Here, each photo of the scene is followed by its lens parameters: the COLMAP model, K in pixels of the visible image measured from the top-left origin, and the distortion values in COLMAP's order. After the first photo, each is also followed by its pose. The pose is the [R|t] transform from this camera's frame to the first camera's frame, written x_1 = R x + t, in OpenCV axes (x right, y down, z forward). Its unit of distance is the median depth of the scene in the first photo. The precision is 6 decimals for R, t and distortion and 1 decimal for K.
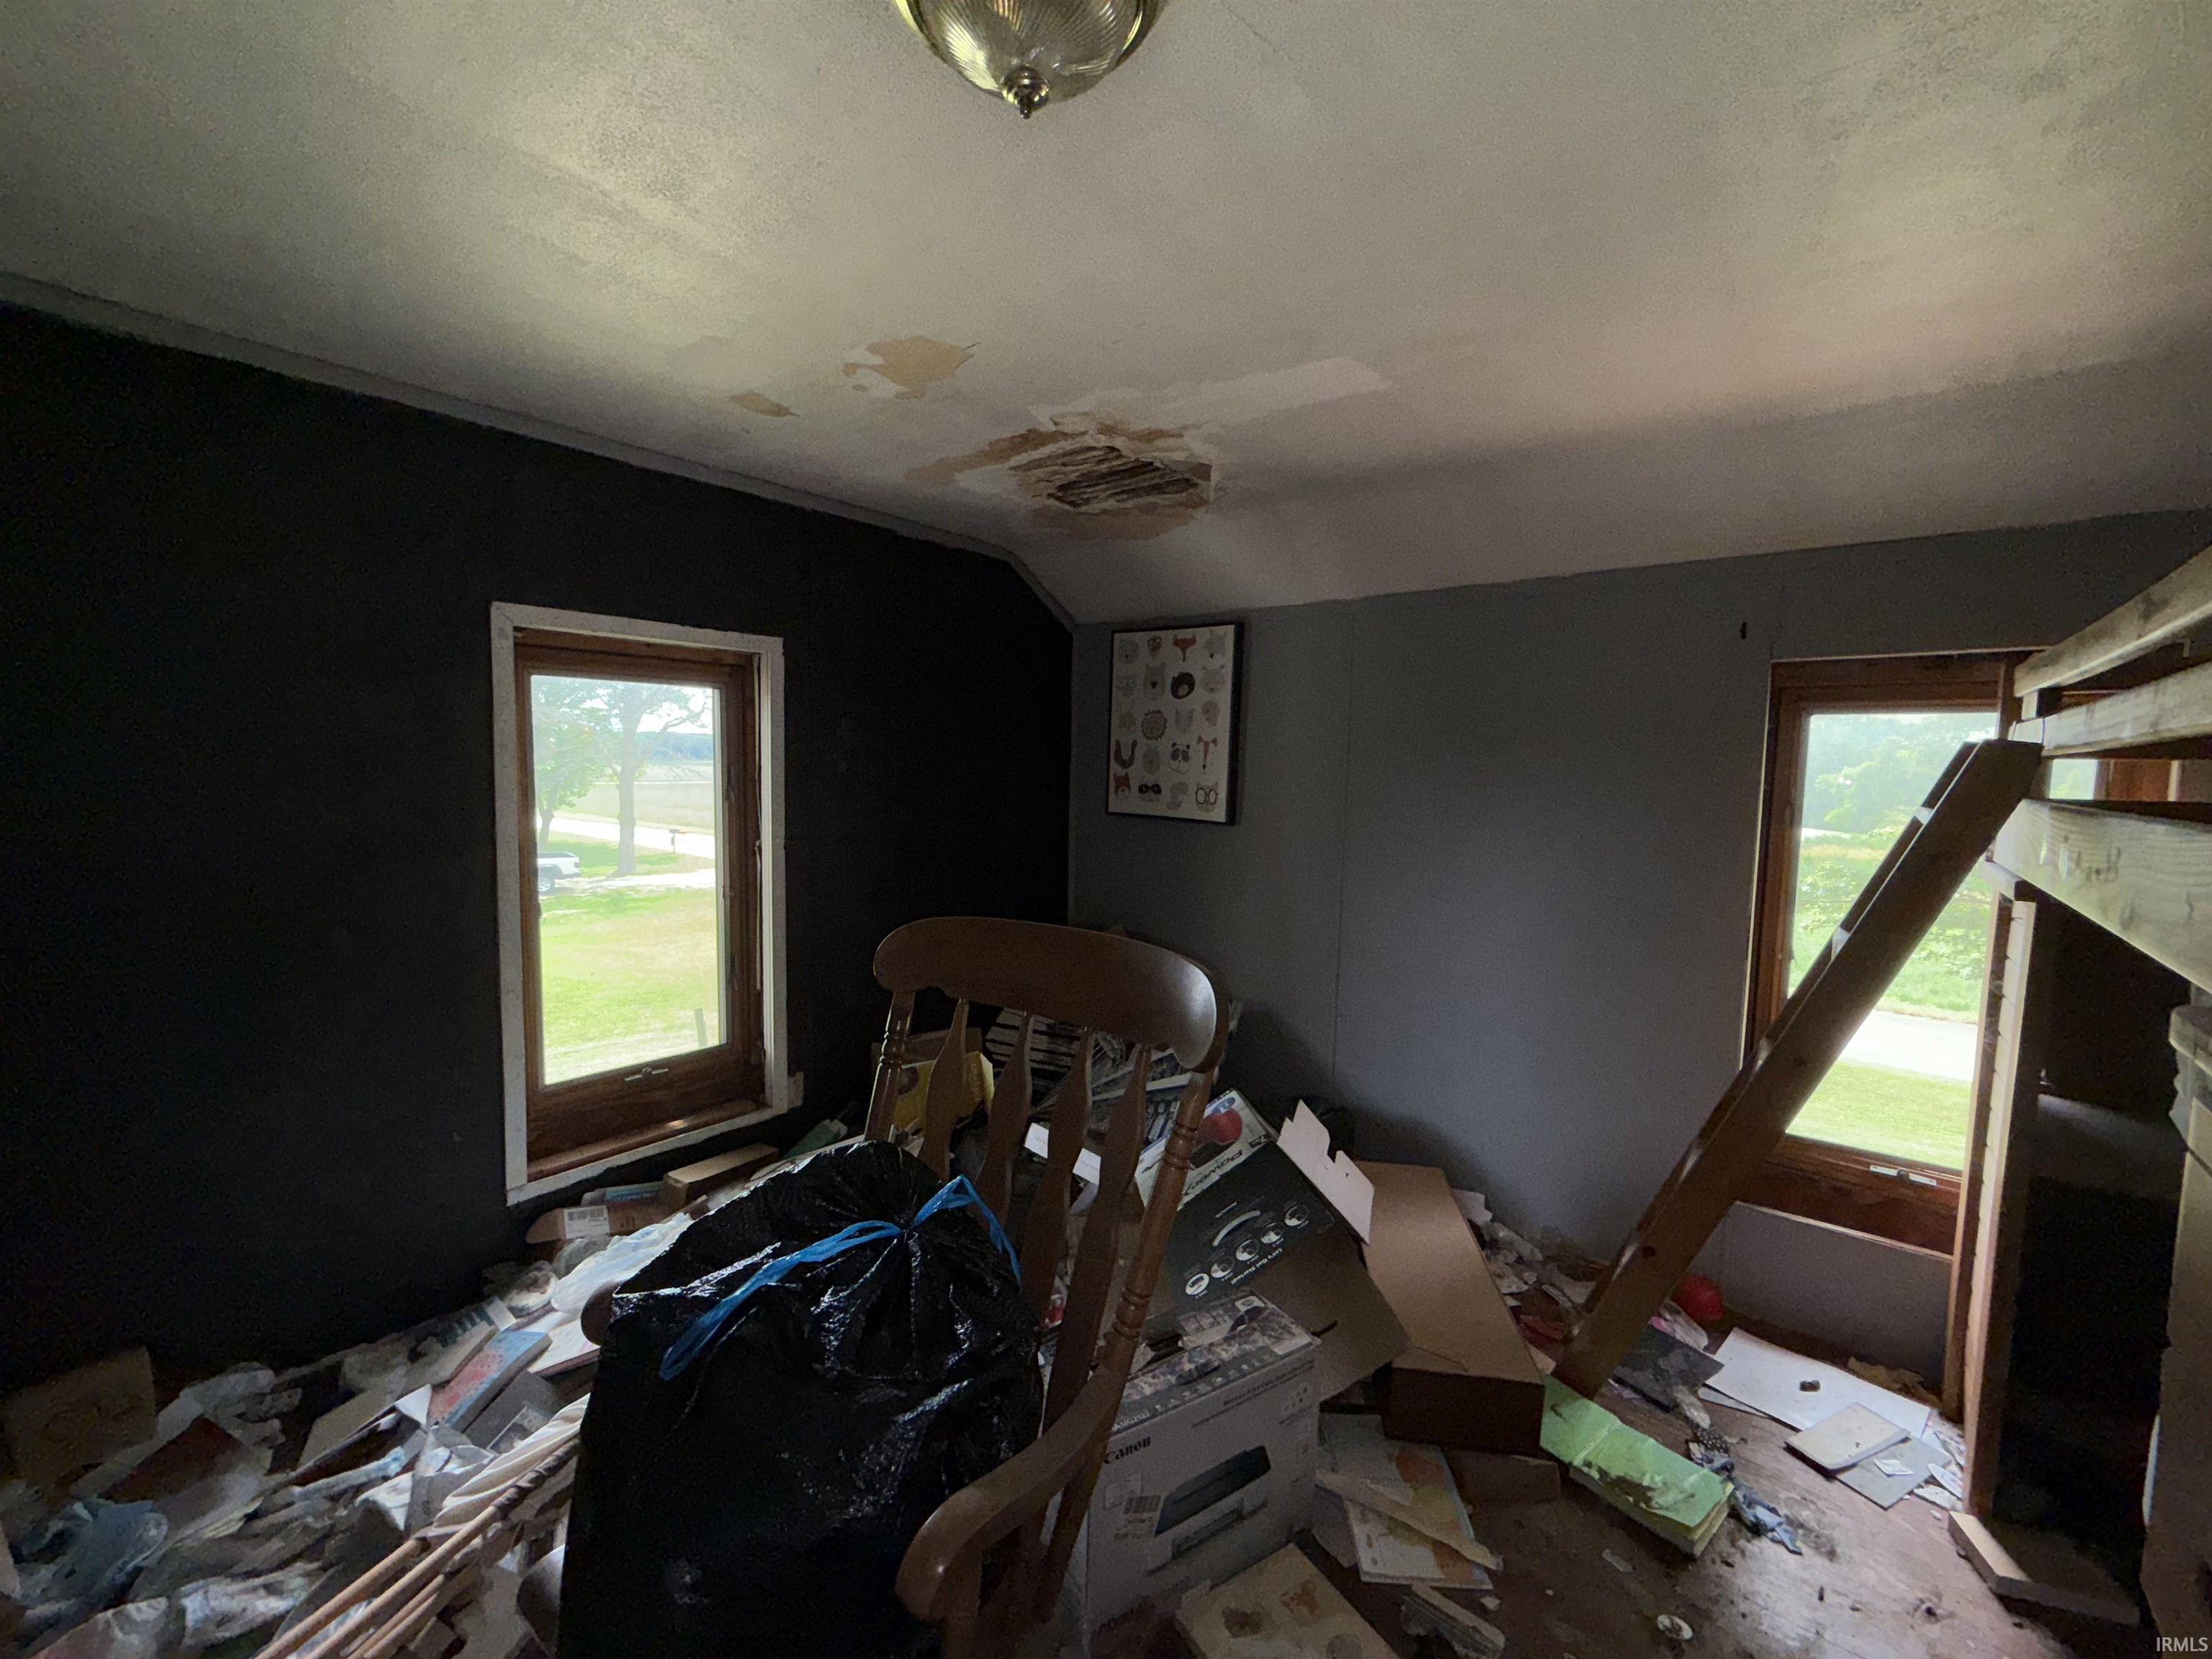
lens RADIAL K [[885.4, 0, 1125.2], [0, 885.4, 843.0], [0, 0, 1]] dist [0.000273, 0.000177]
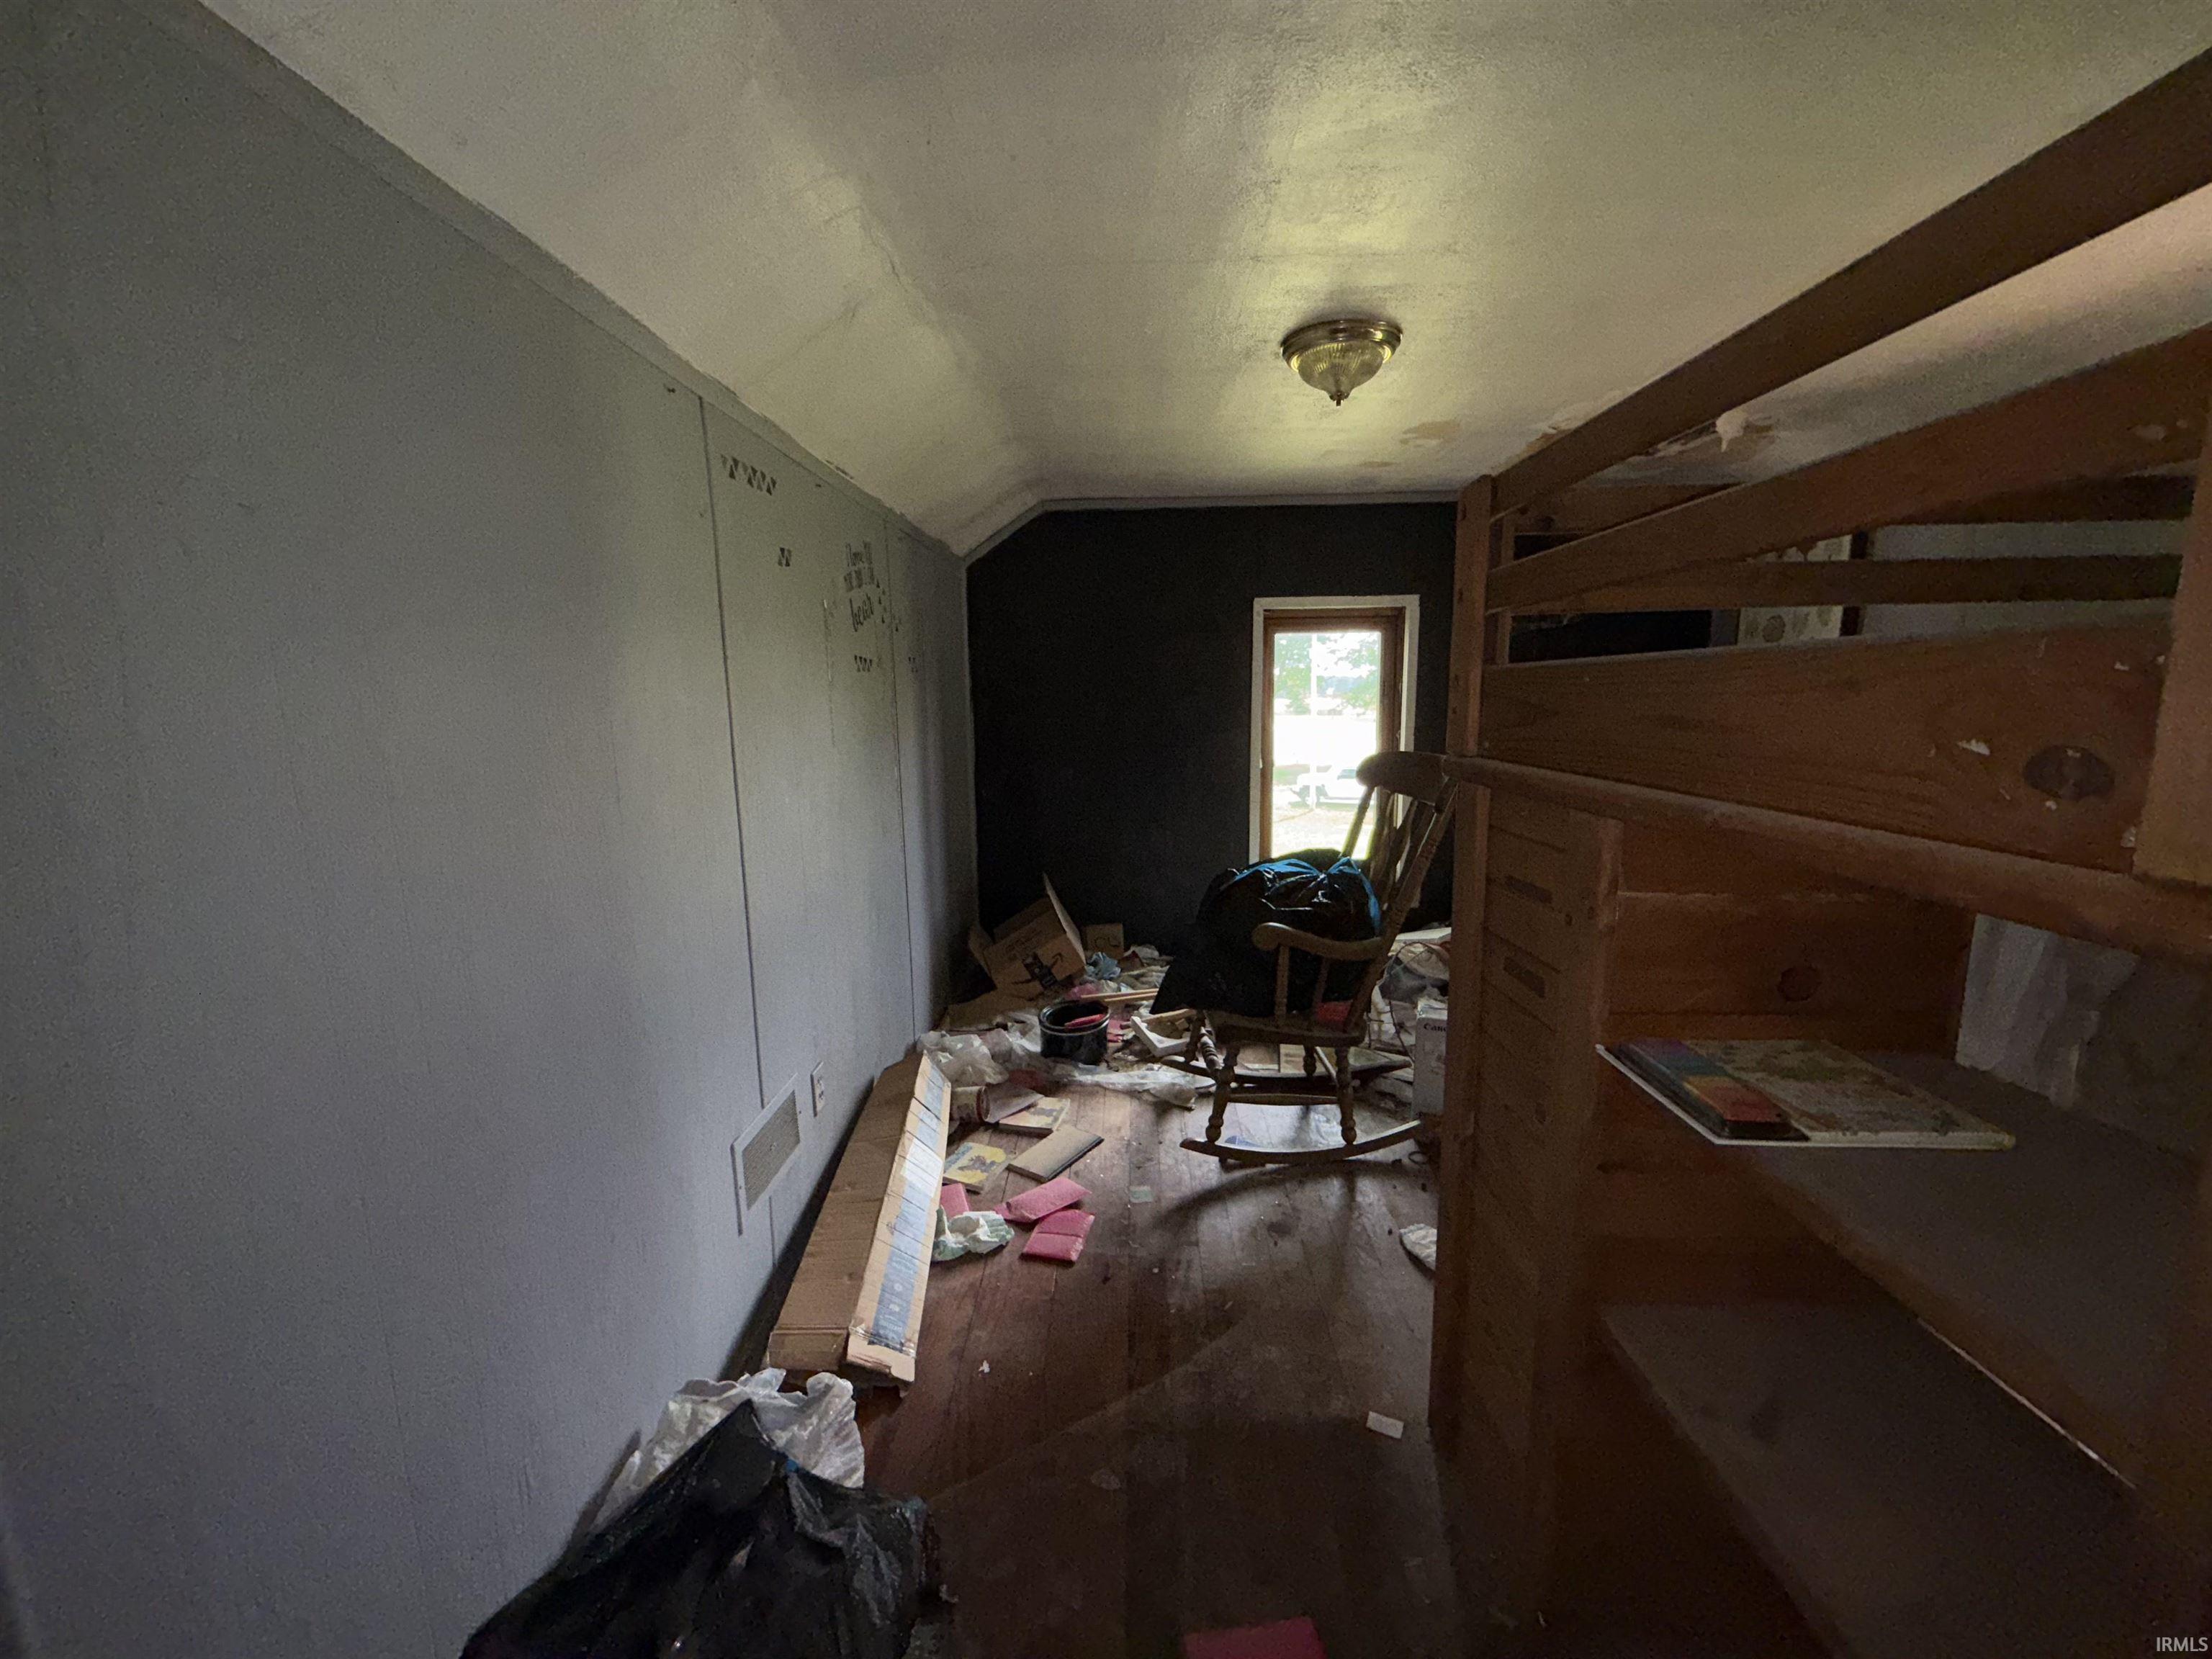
lens RADIAL K [[885.4, 0, 1110.6], [0, 885.4, 835.2], [0, 0, 1]] dist [0.000273, 0.000177]
pose [[0.615502, 0.101010, -0.781636, 0.597550], [-0.045448, 0.994652, 0.092750, 0.073339], [0.786824, -0.021564, 0.616801, -0.417349]]
